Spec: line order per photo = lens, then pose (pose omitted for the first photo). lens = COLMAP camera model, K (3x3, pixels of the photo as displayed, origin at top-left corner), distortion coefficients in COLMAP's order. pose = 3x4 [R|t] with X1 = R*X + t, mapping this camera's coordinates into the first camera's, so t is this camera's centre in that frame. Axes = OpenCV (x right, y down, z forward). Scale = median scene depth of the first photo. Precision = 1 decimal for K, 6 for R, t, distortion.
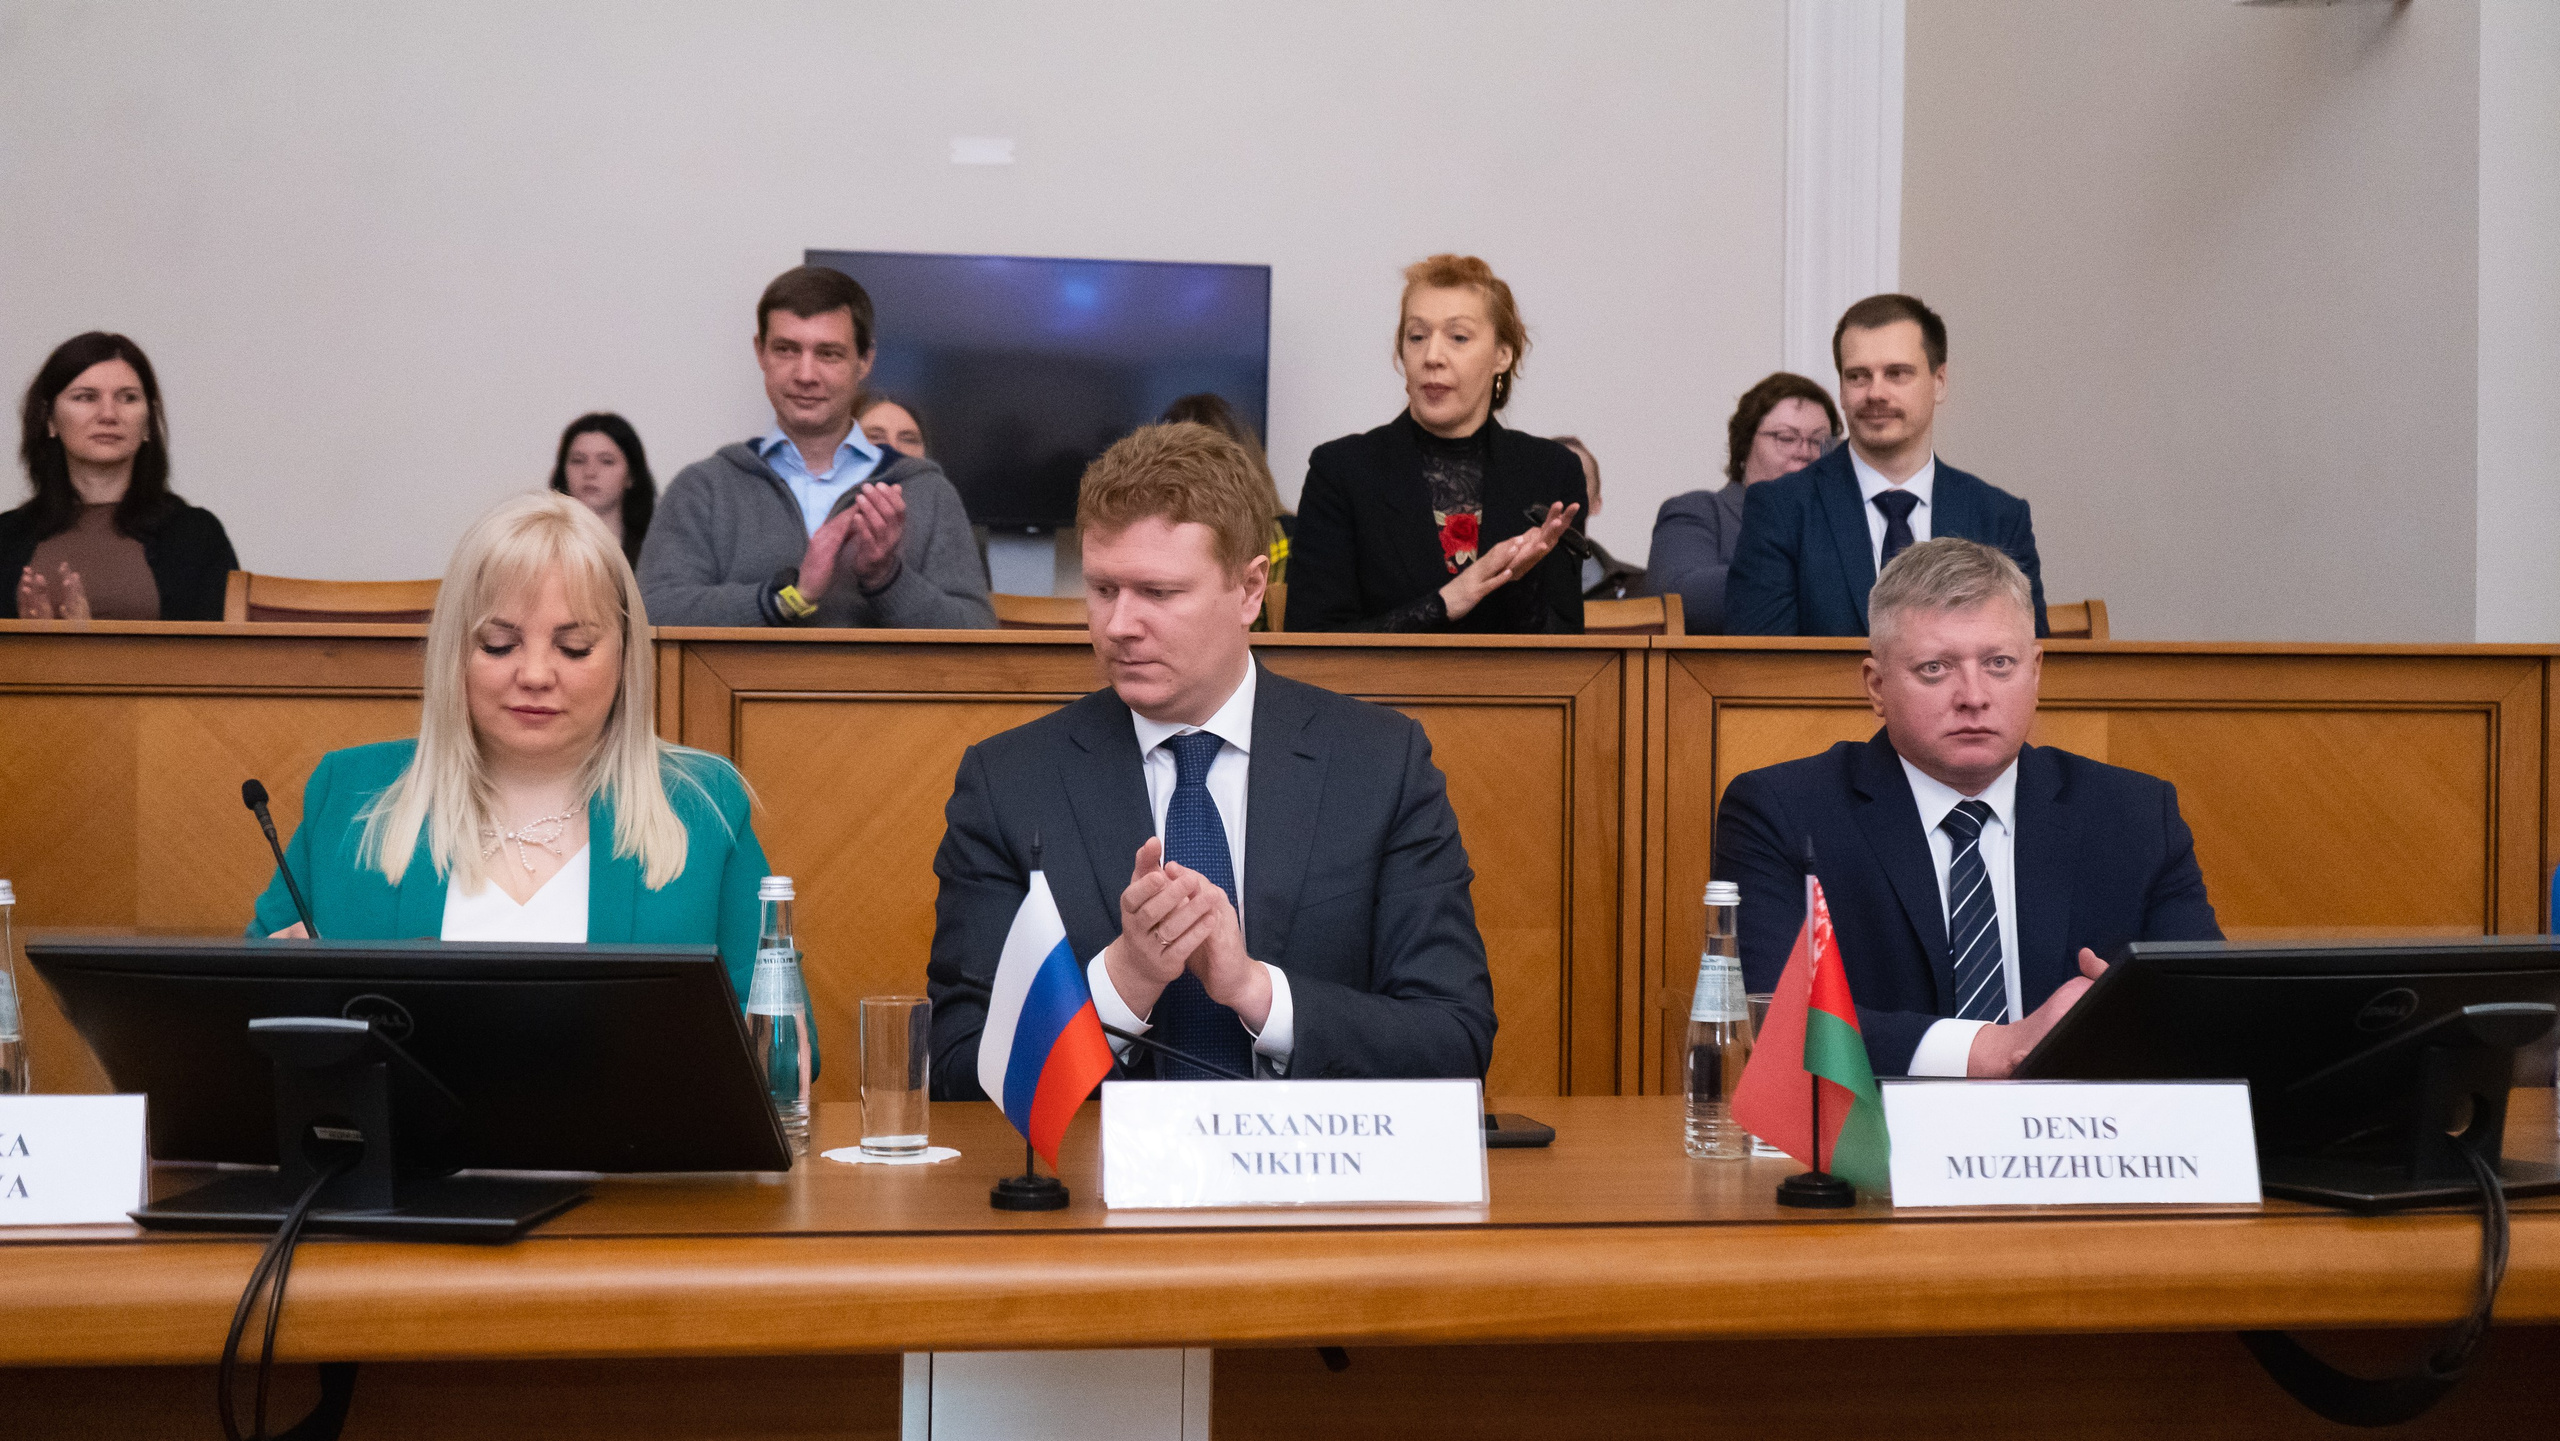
lens RADIAL K [[3673.1, 0, 1256.0], [0, 3673.1, 804.3], [0, 0, 1]] dist [0.009143, 0.000000]
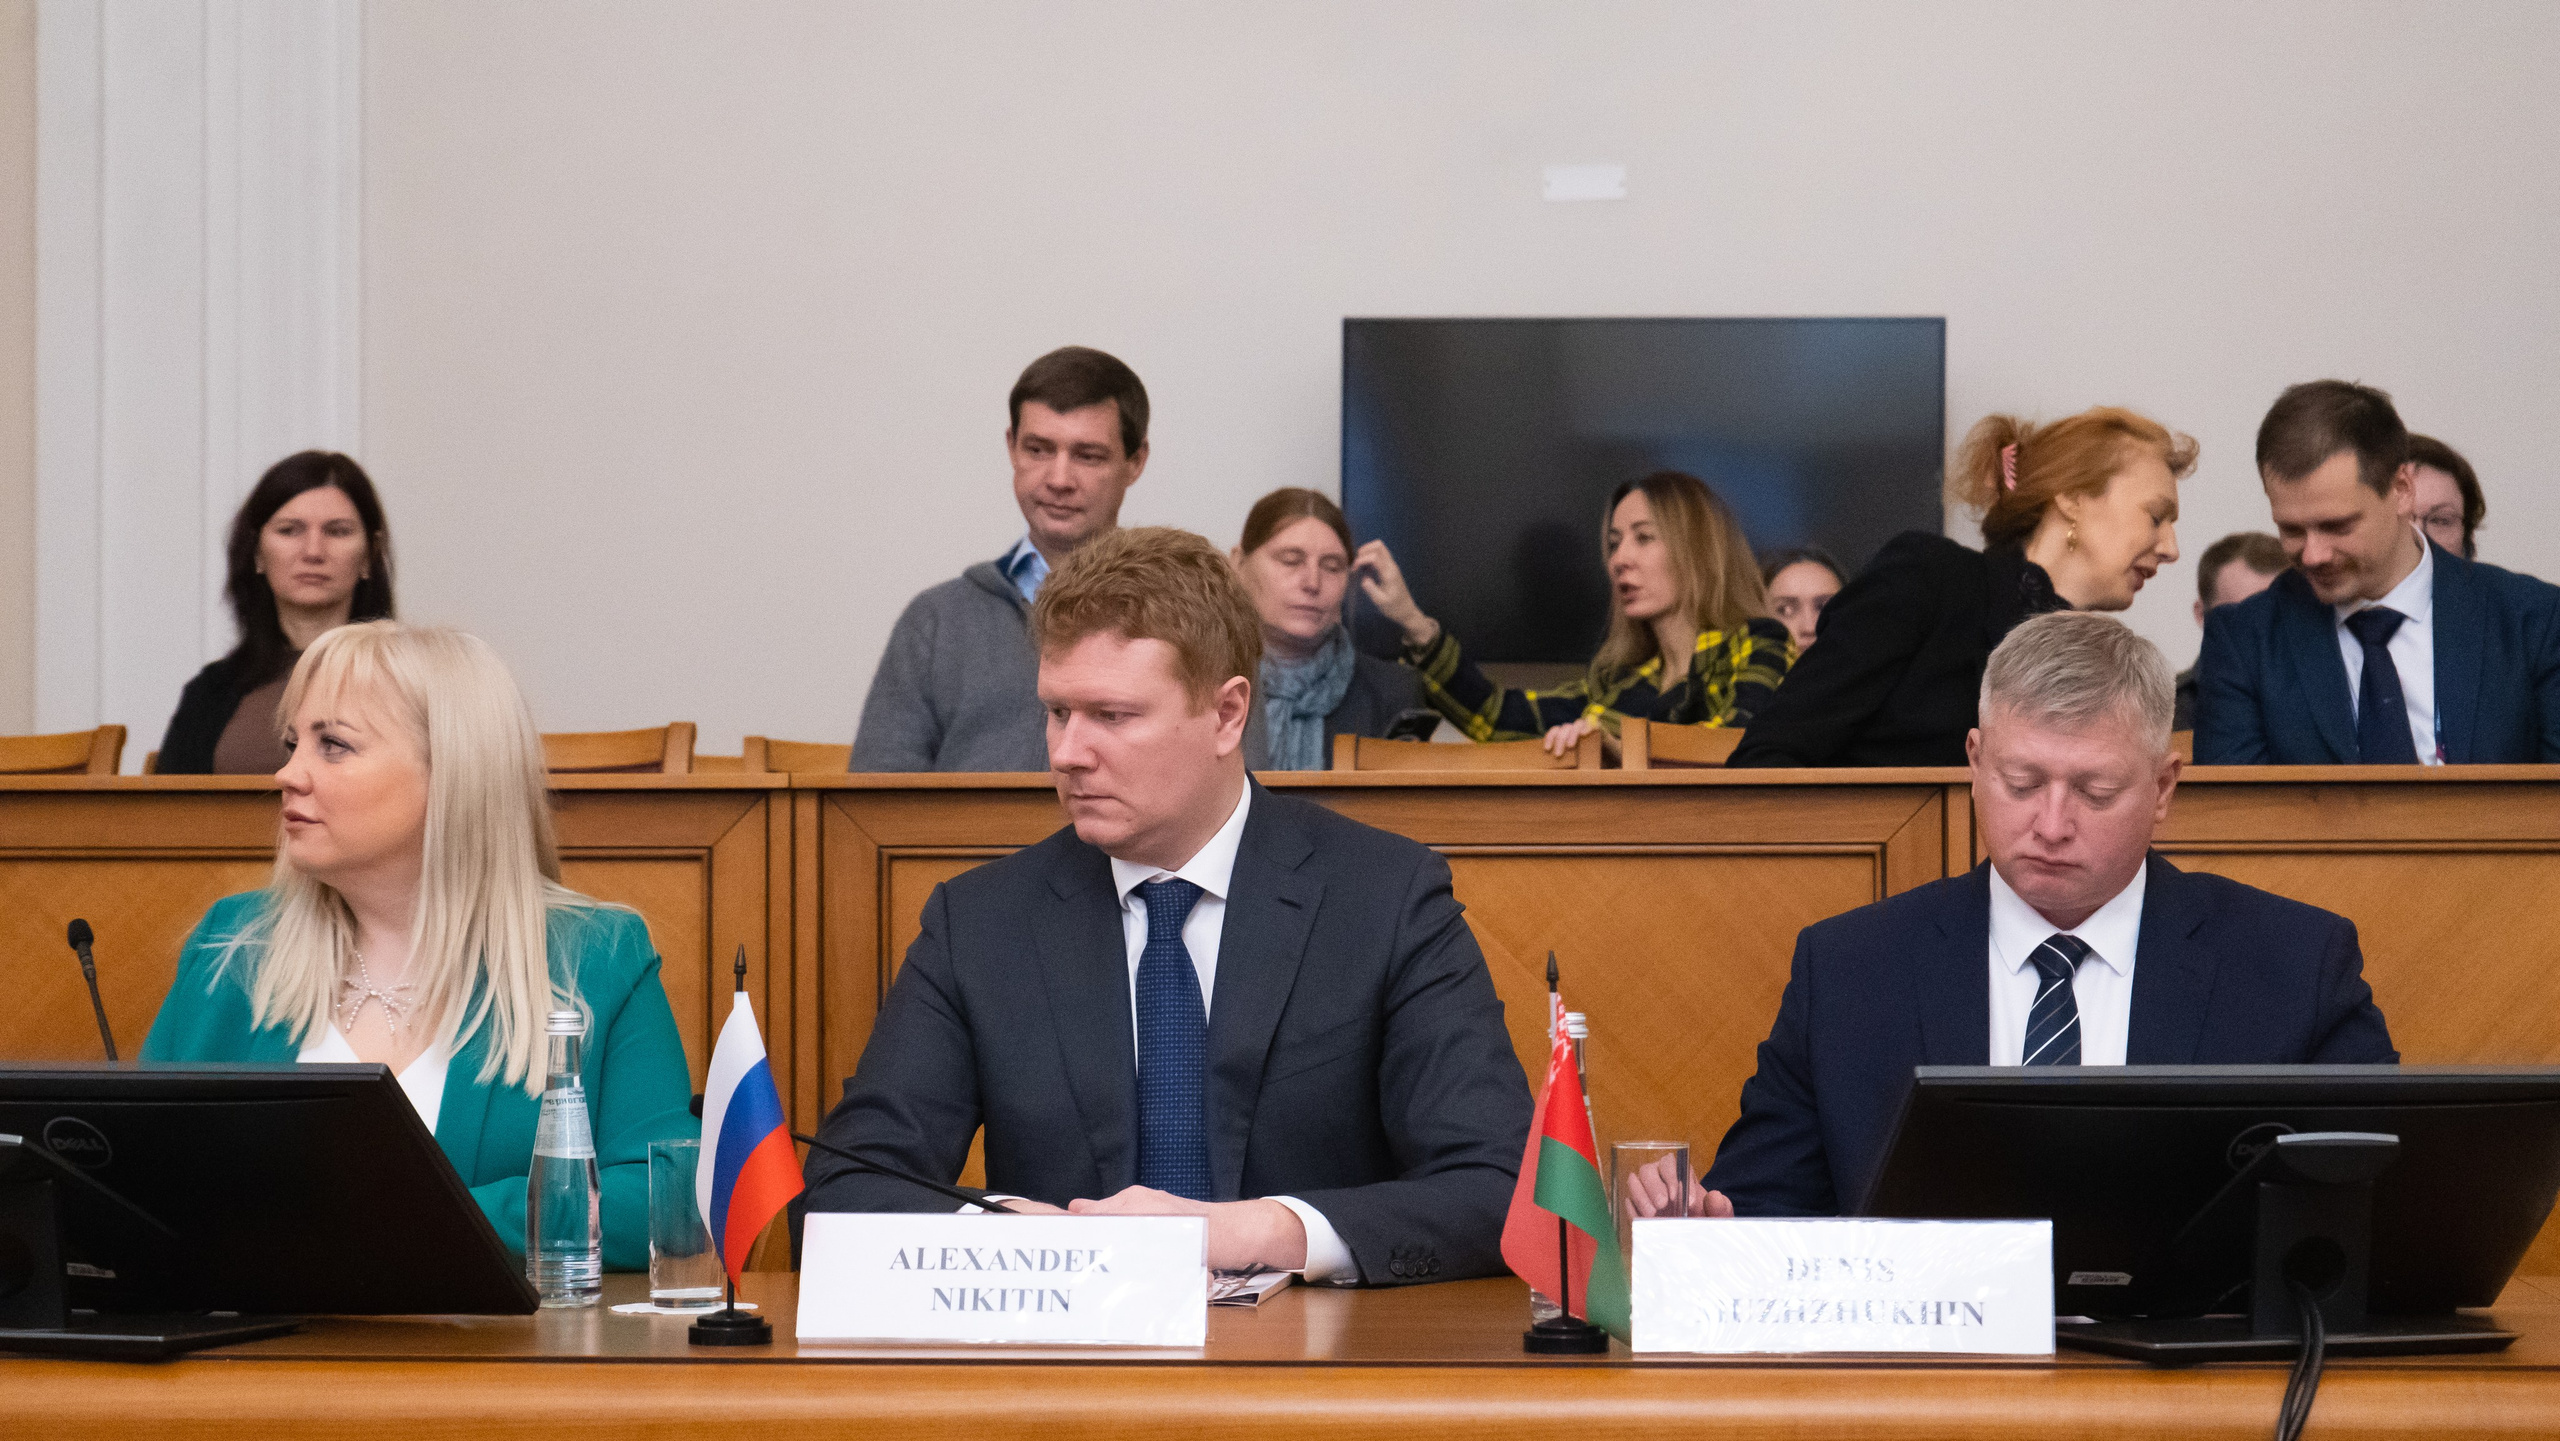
lens RADIAL K [[5155.0, 0, 1268.8], [0, 5155.0, 805.0], [0, 0, 1]] dist [0.030683, 0.000000]
pose [[0.976322, -0.014966, -0.215804, 0.360894], [0.003922, 0.998664, -0.051516, 0.038330], [0.216287, 0.049450, 0.975077, -0.283149]]
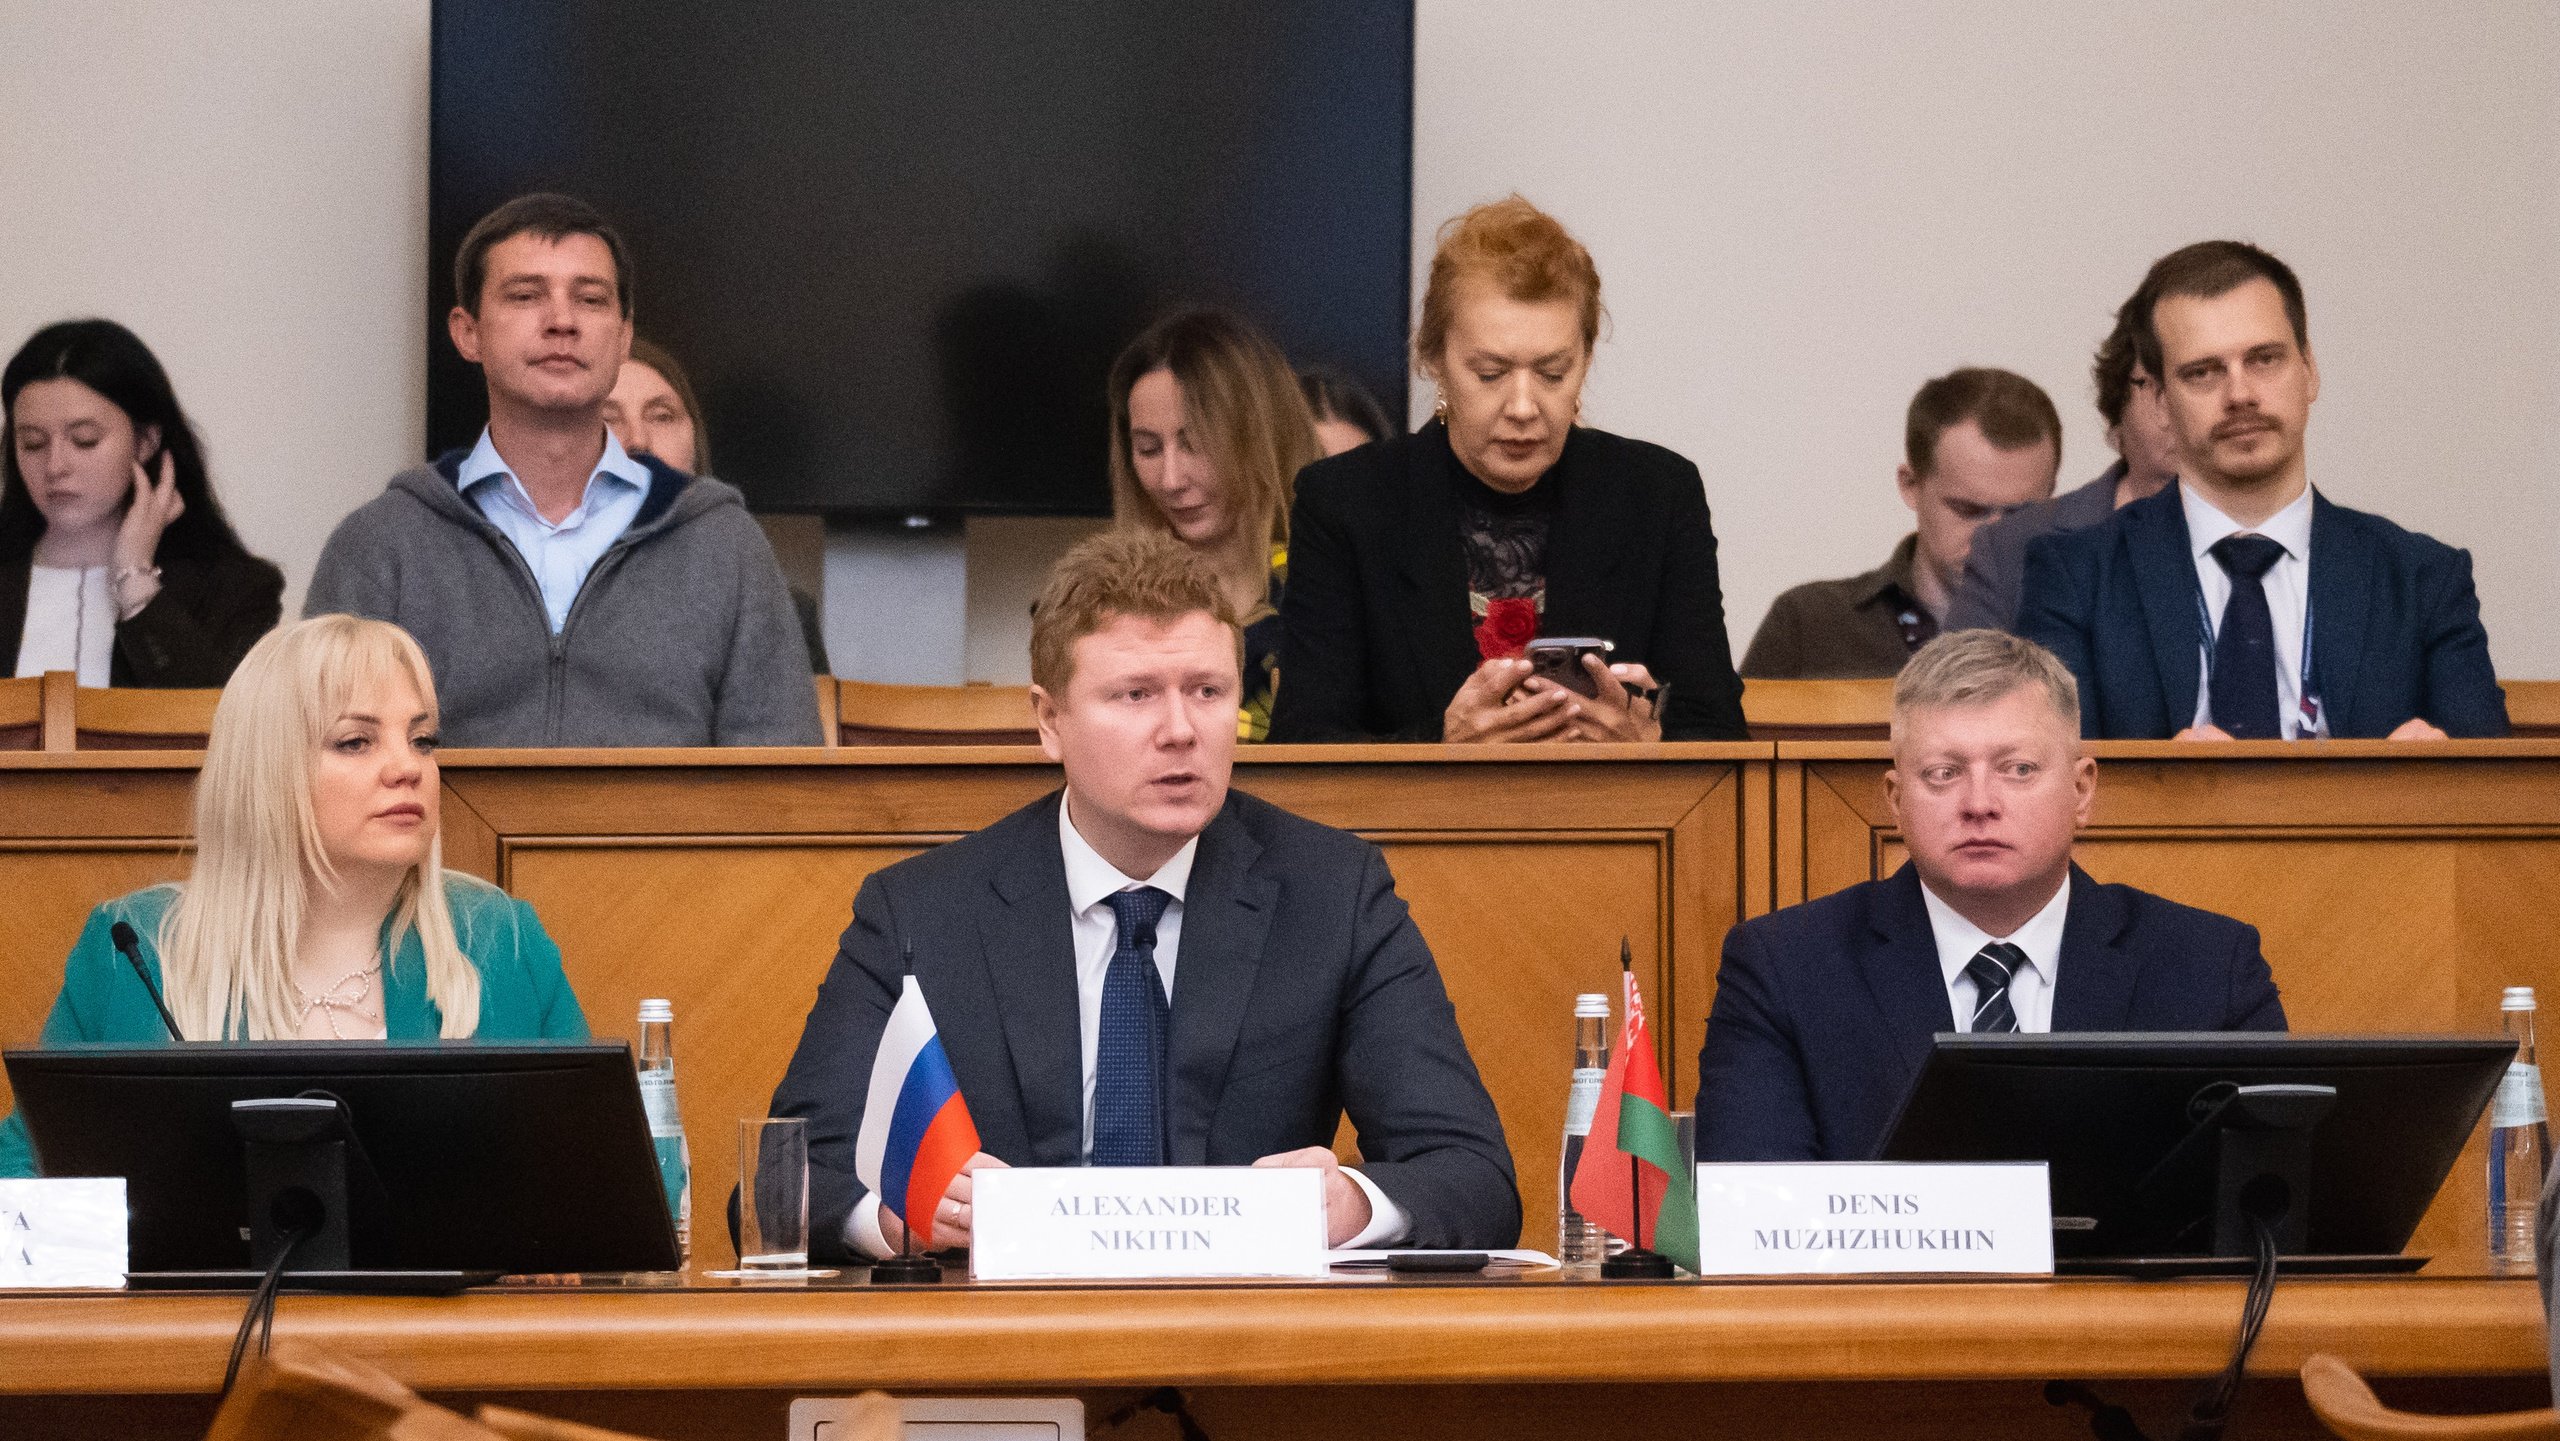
lens RADIAL K [[16369.5, 0, 1264.1], [0, 16369.5, 730.7], [0, 0, 1]] dist [0.808797, 0.000000]
pose [[0.999305, -0.015376, -0.033954, 0.208535], [0.013820, 0.998865, -0.045589, 0.165781], [0.034616, 0.045088, 0.998383, -3.796548]]
